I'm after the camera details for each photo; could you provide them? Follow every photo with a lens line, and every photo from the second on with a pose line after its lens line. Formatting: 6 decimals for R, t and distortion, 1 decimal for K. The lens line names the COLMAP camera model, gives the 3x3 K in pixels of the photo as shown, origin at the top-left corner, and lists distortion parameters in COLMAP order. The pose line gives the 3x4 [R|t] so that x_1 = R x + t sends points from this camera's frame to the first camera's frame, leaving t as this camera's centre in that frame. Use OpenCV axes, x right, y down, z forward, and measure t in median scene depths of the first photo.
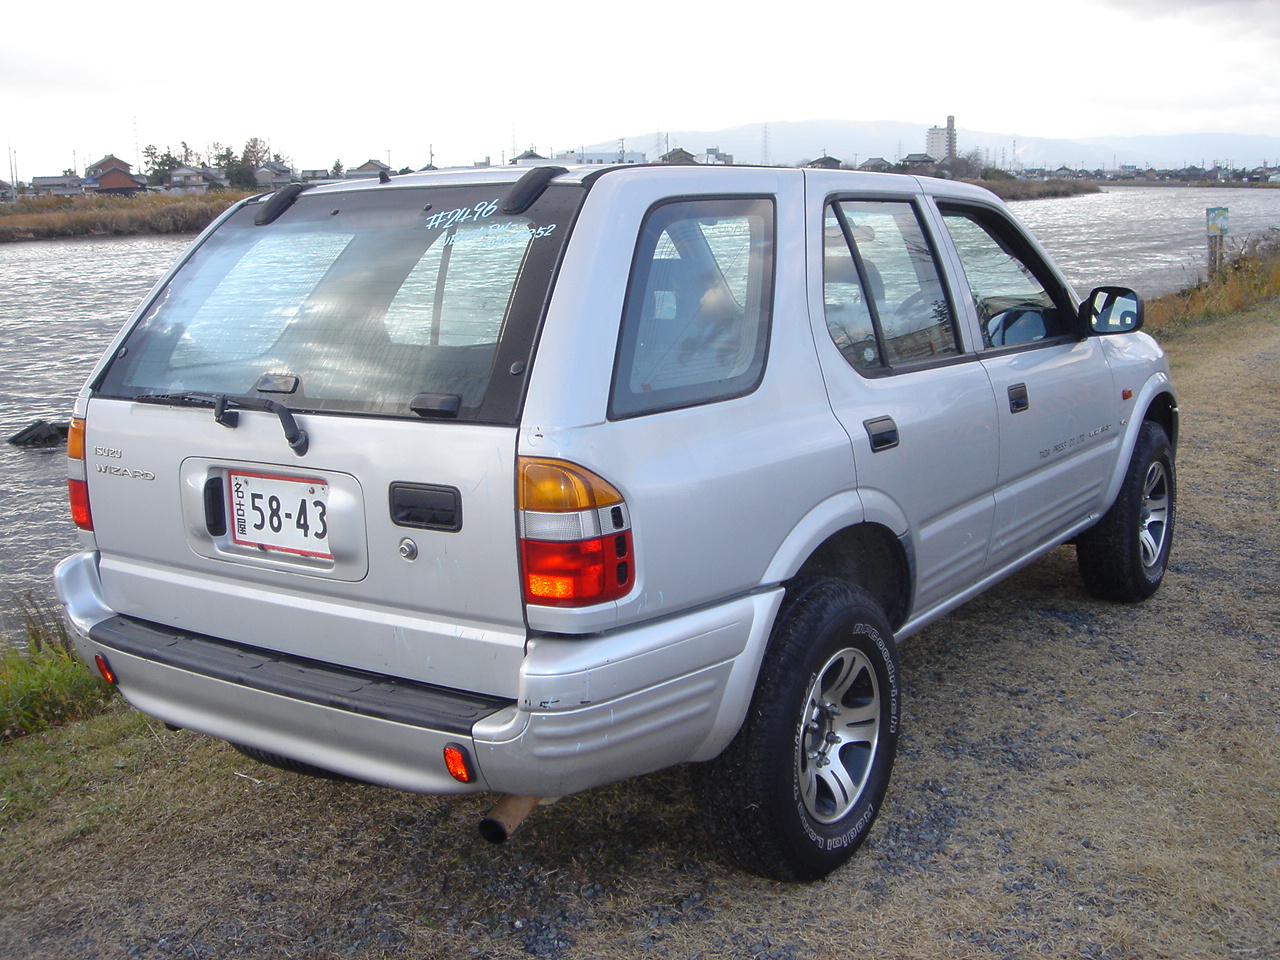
lens RADIAL K [[1440.2, 0, 640.0], [0, 1440.2, 480.0], [0, 0, 1]] dist [-0.170804, 0.142249]
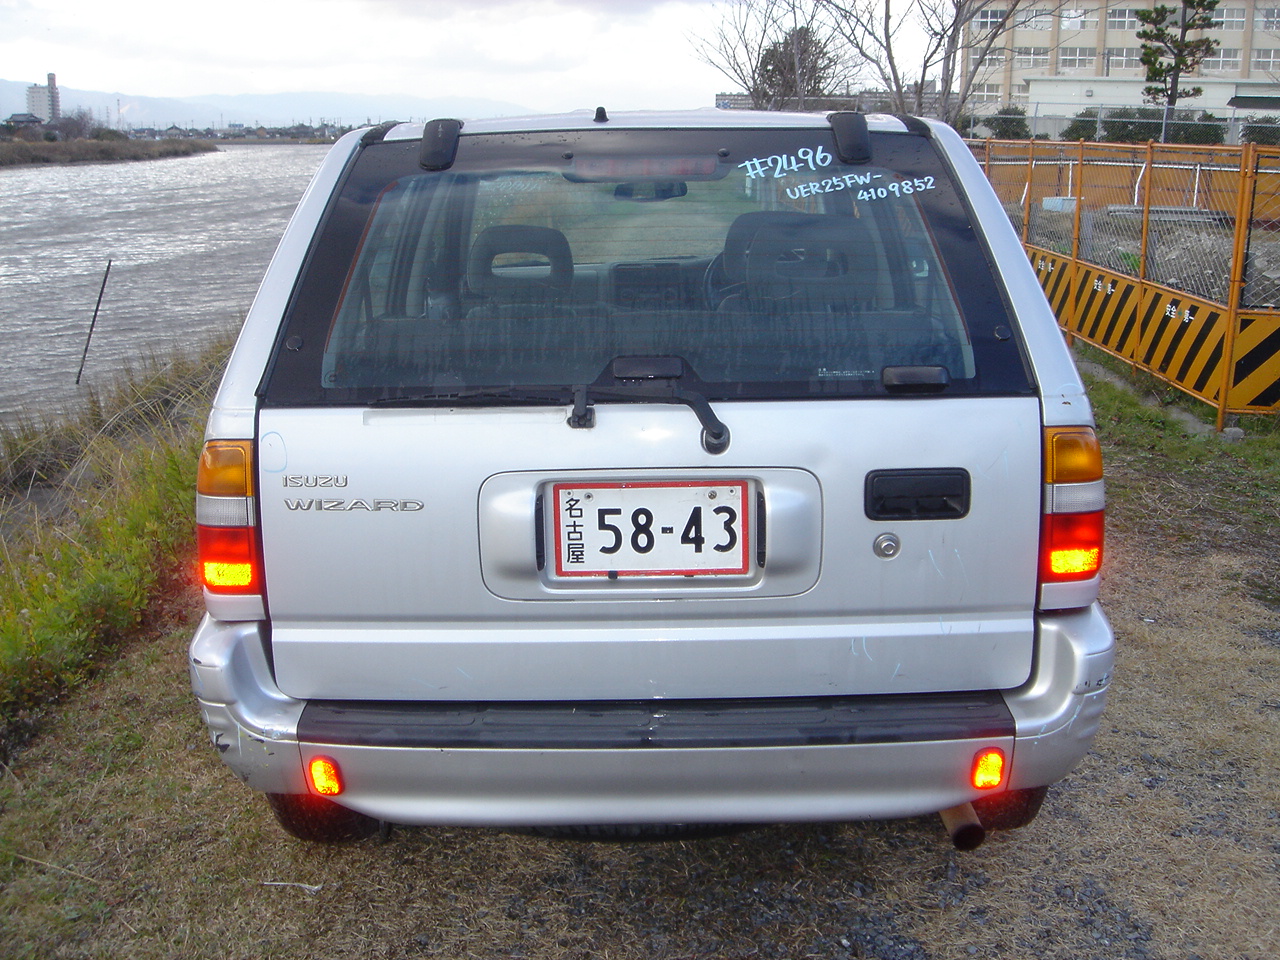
lens RADIAL K [[1440.2, 0, 640.0], [0, 1440.2, 480.0], [0, 0, 1]] dist [-0.170804, 0.142249]
pose [[0.830511, -0.108473, 0.546338, -0.704659], [0.093037, 0.994090, 0.055942, -0.050524], [-0.549177, 0.004369, 0.835694, 0.326660]]
